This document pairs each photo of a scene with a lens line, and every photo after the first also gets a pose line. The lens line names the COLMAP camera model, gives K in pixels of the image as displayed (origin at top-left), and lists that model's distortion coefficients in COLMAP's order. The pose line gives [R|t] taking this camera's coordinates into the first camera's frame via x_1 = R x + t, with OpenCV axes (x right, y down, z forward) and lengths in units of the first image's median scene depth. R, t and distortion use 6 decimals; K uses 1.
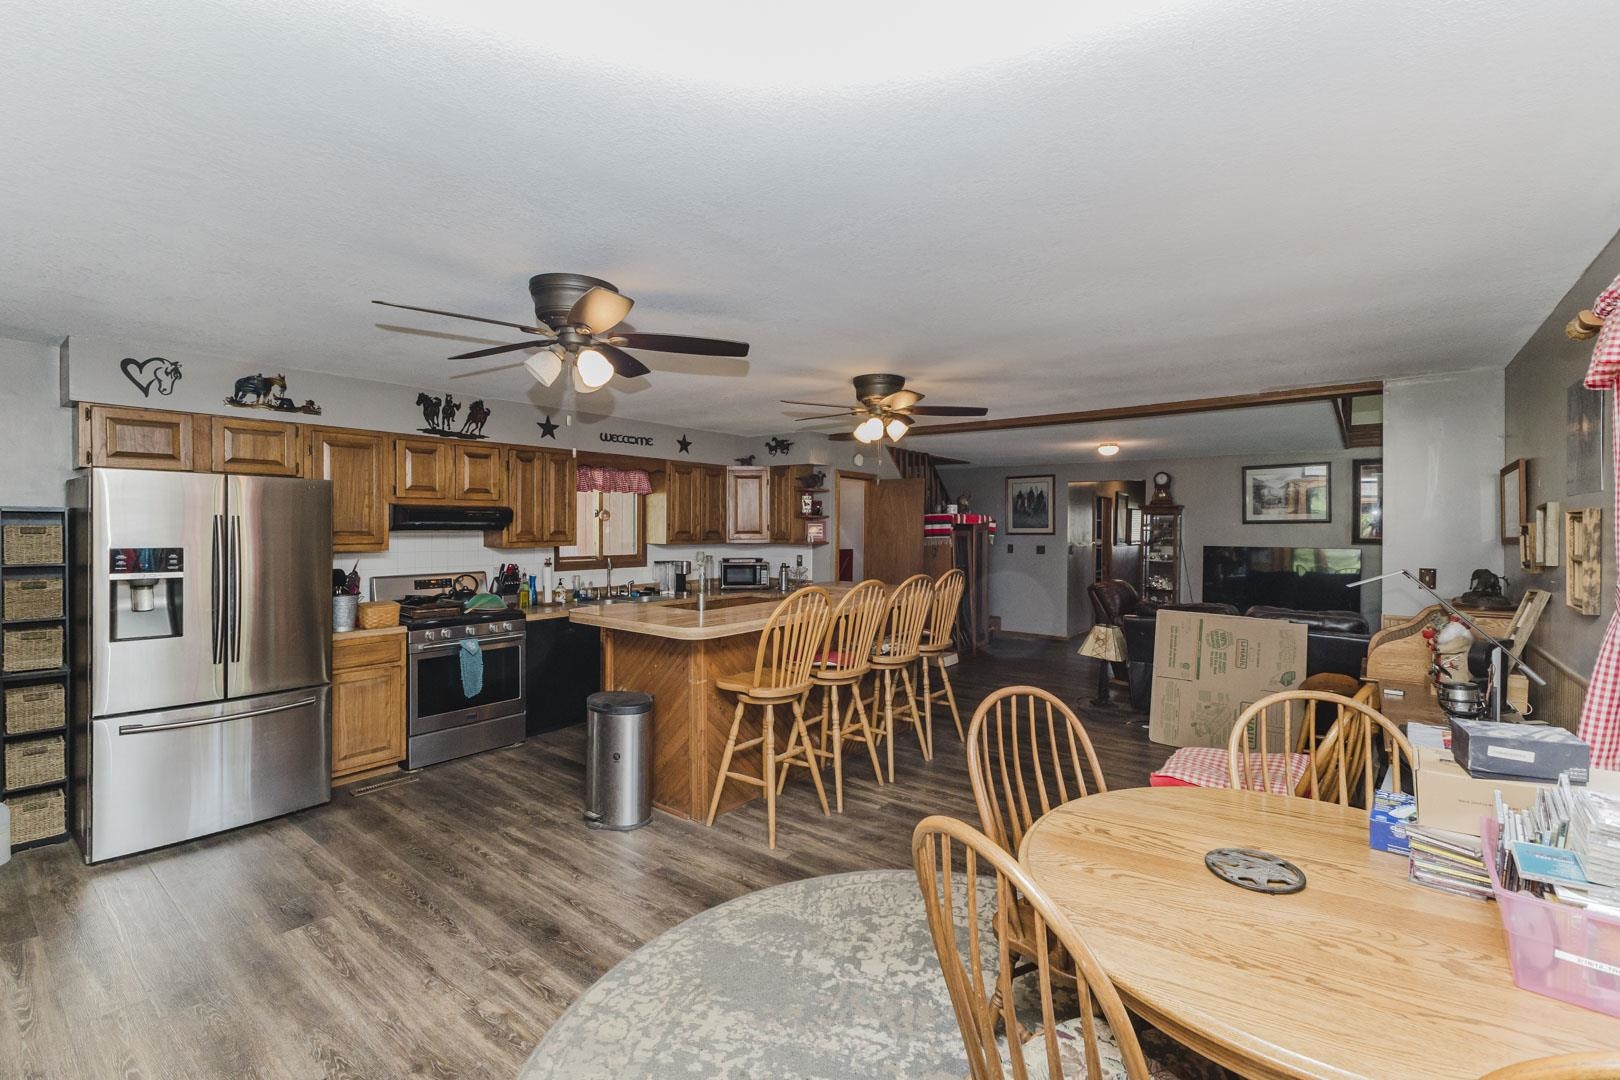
lens RADIAL K [[699.8, 0, 800.4], [0, 699.8, 533.4], [0, 0, 1]] dist [0.004627, 0.000346]
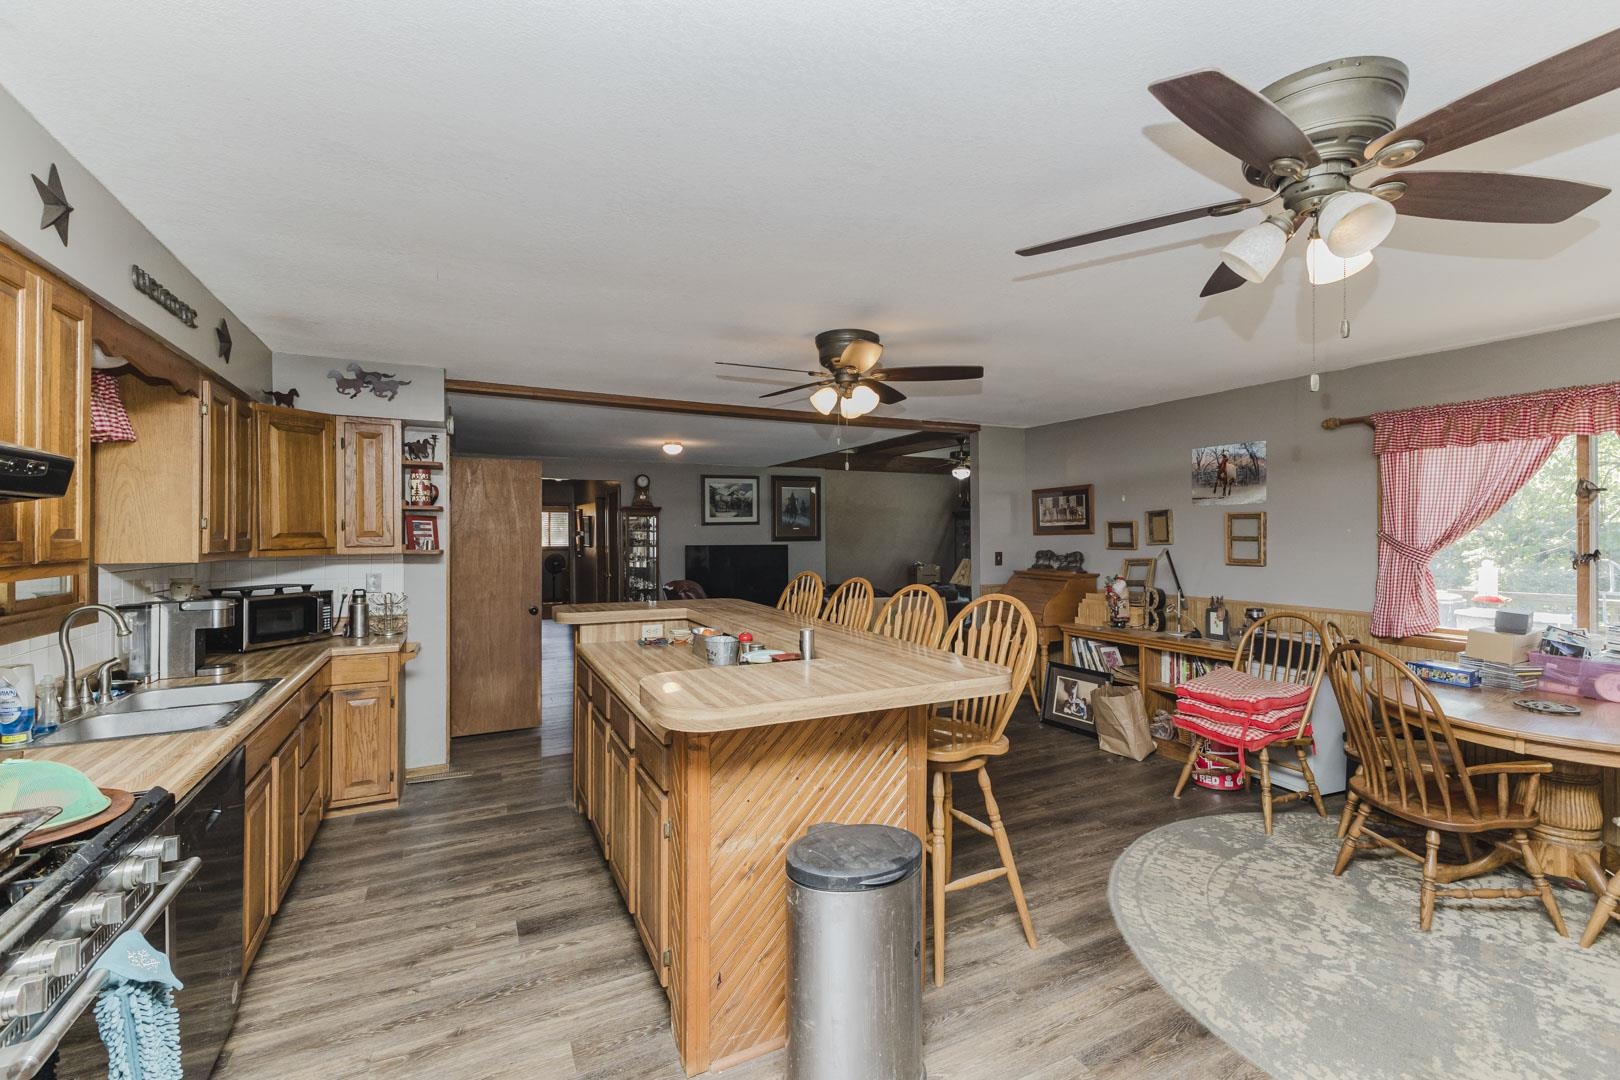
lens RADIAL K [[699.8, 0, 806.9], [0, 699.8, 530.6], [0, 0, 1]] dist [0.004627, 0.000346]
pose [[0.419268, -0.002080, 0.907860, -0.853233], [0.009637, 0.999951, -0.002160, 0.000082], [-0.907811, 0.009654, 0.419268, 0.929221]]
